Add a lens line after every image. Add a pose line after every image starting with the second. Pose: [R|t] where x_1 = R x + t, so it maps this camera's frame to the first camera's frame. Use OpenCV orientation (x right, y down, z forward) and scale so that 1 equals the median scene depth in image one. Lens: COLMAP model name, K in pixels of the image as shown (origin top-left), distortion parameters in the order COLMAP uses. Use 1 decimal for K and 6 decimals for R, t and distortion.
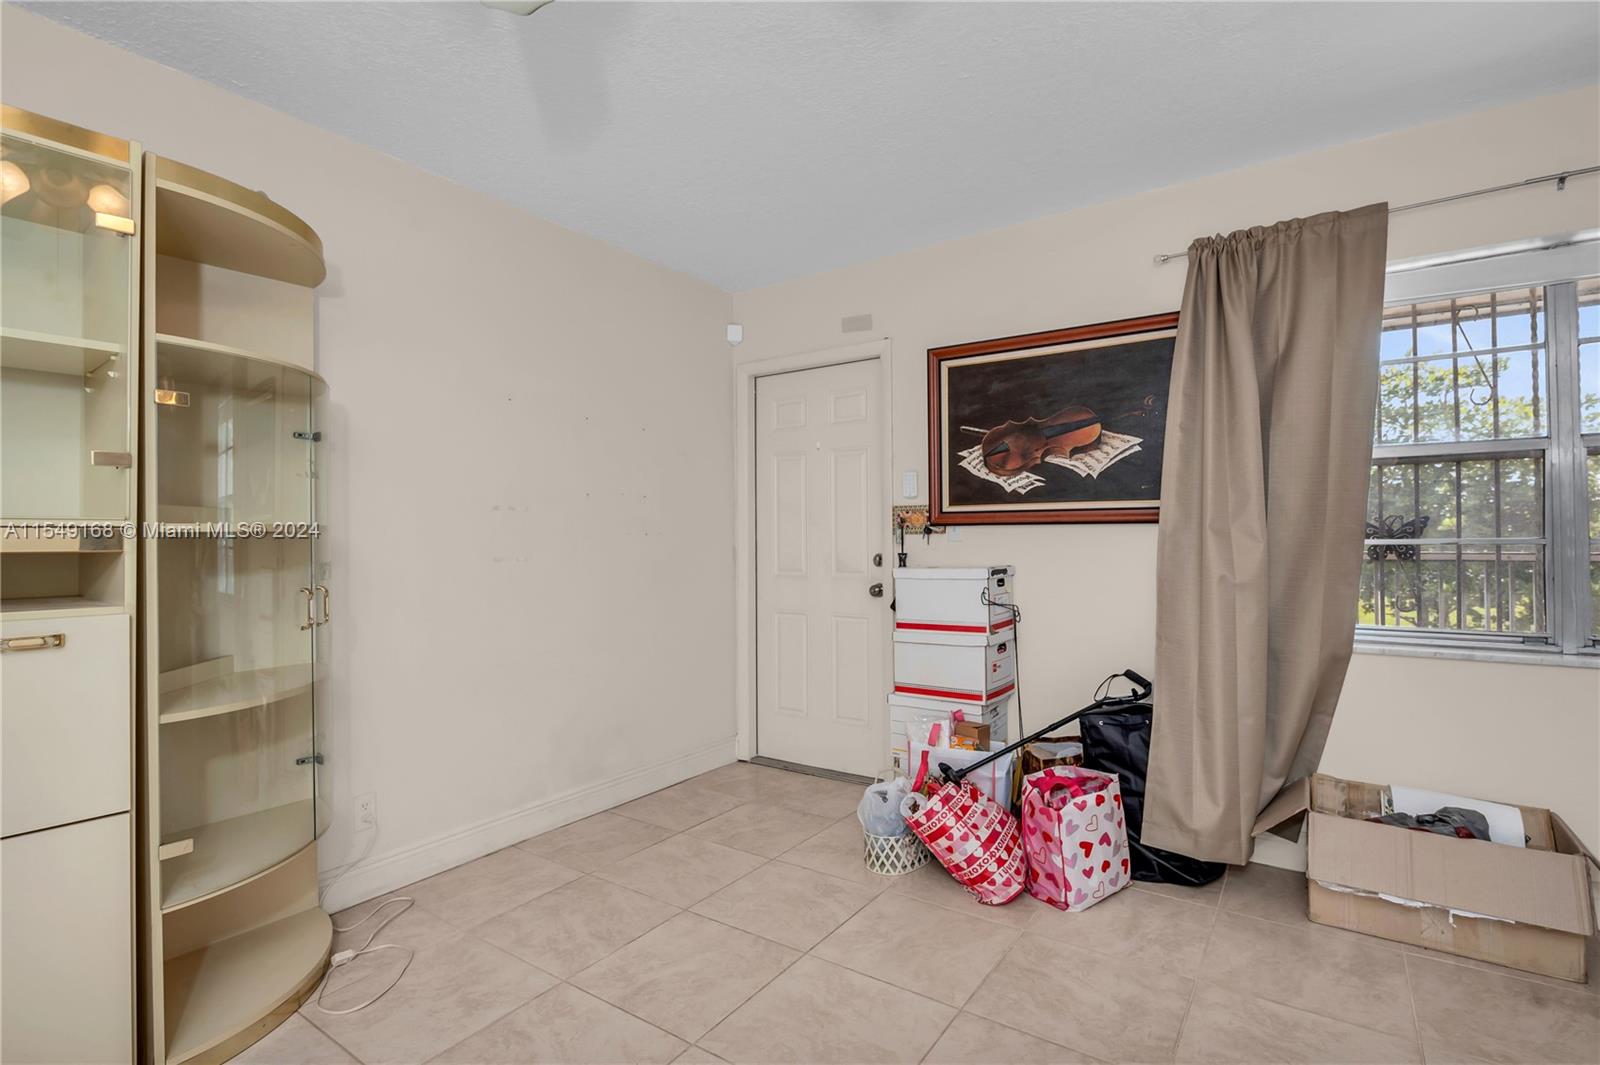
lens RADIAL K [[764.2, 0, 795.6], [0, 764.2, 516.8], [0, 0, 1]] dist [-0.013462, -0.000196]
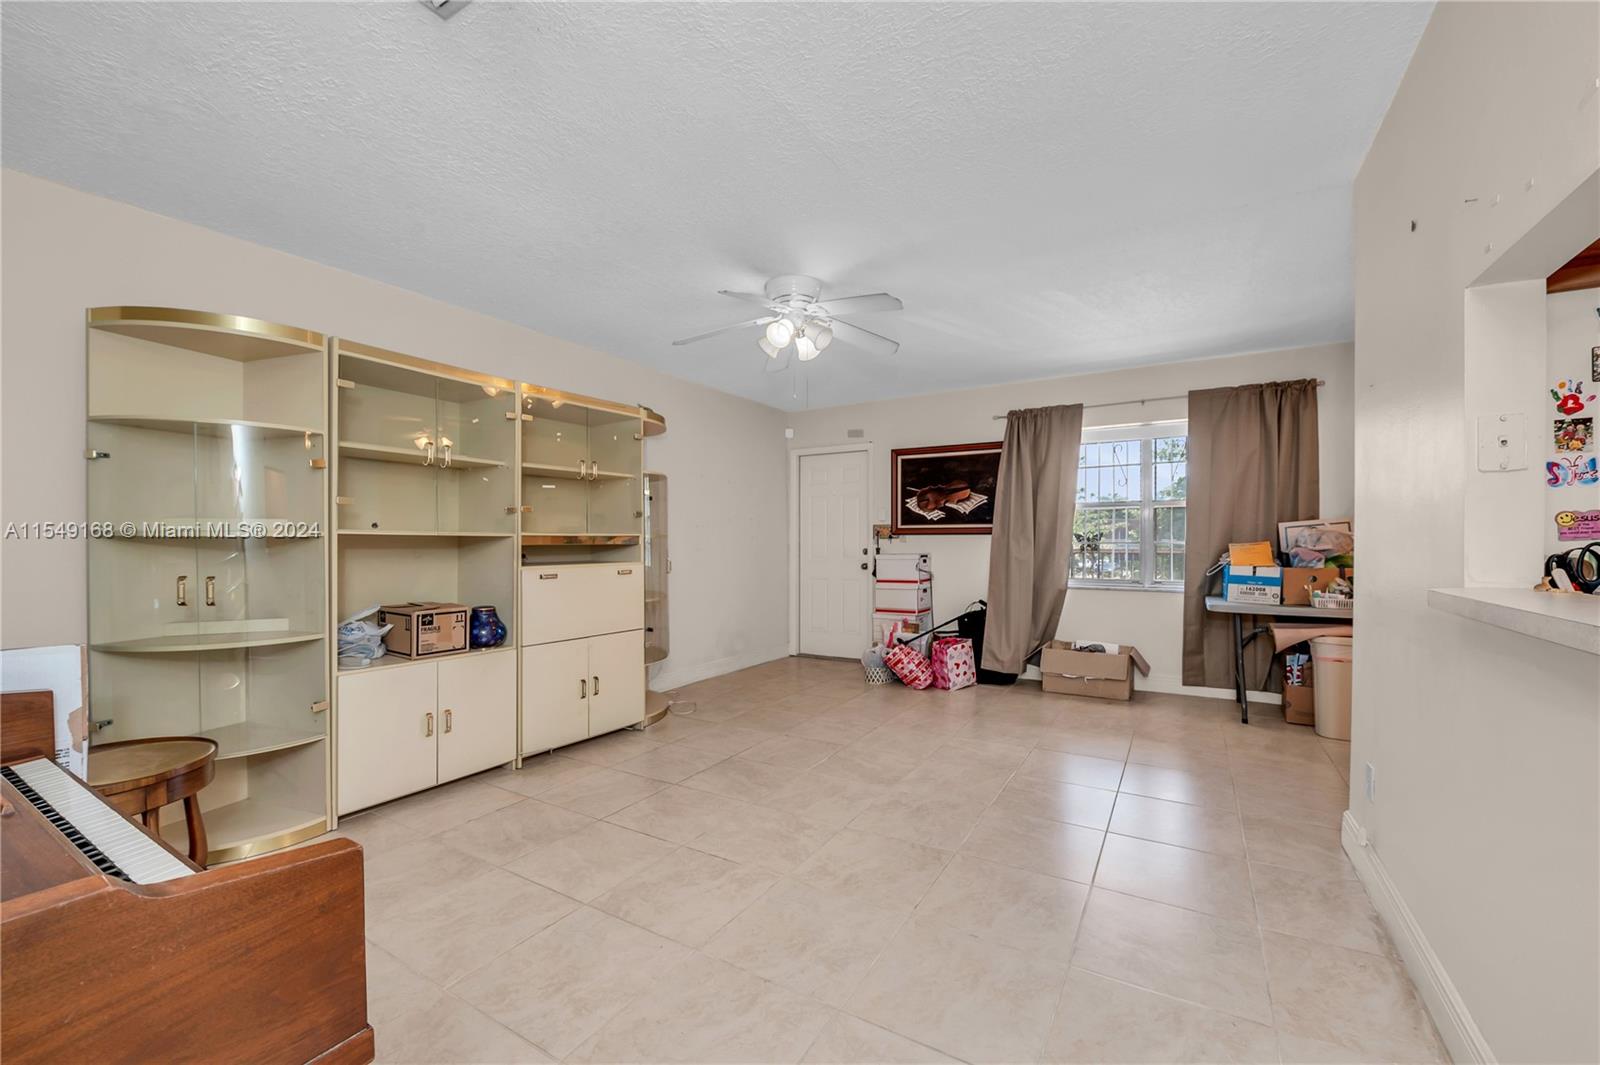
lens RADIAL K [[639.3, 0, 800.0], [0, 639.3, 532.5], [0, 0, 1]] dist [-0.000535, -0.000061]
pose [[0.998147, 0.006113, 0.060533, -0.218074], [-0.006858, 0.999903, 0.012111, -0.016652], [-0.060453, -0.012503, 0.998093, -0.882124]]
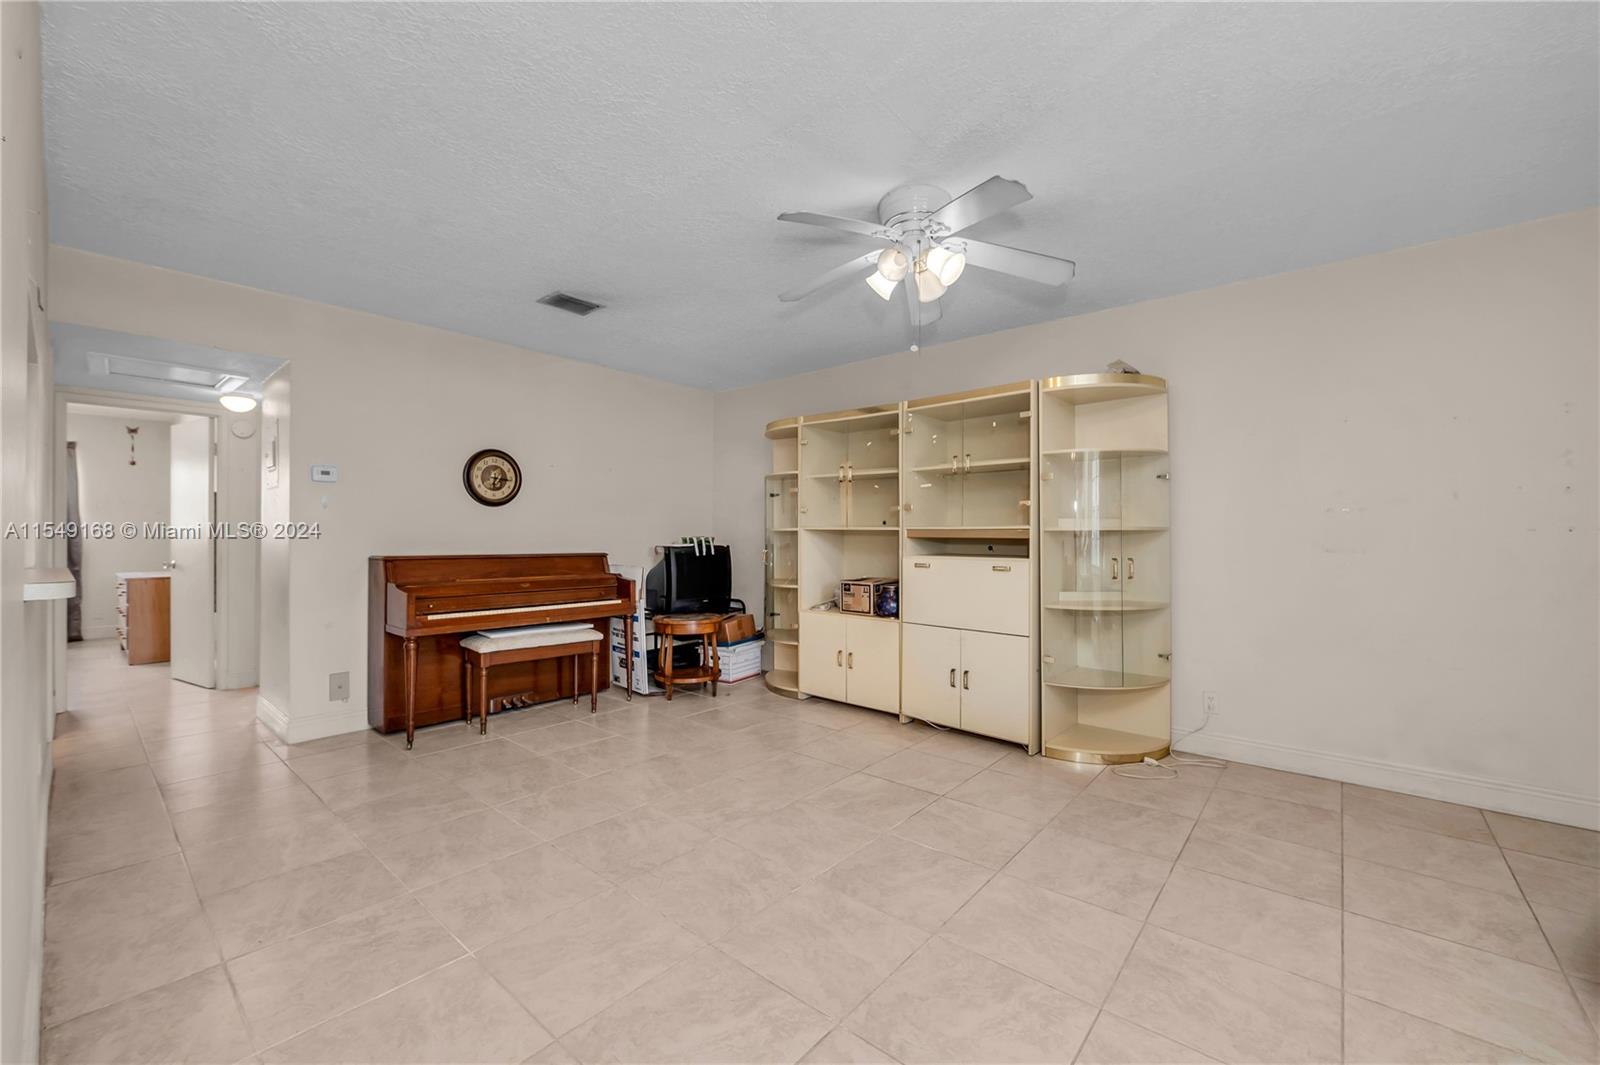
lens RADIAL K [[639.3, 0, 800.0], [0, 639.3, 532.5], [0, 0, 1]] dist [-0.000535, -0.000061]
pose [[-0.093538, 0.010494, -0.995560, 0.764676], [0.022803, 0.999705, 0.008396, -0.002607], [0.995355, -0.021916, -0.093750, 0.235283]]
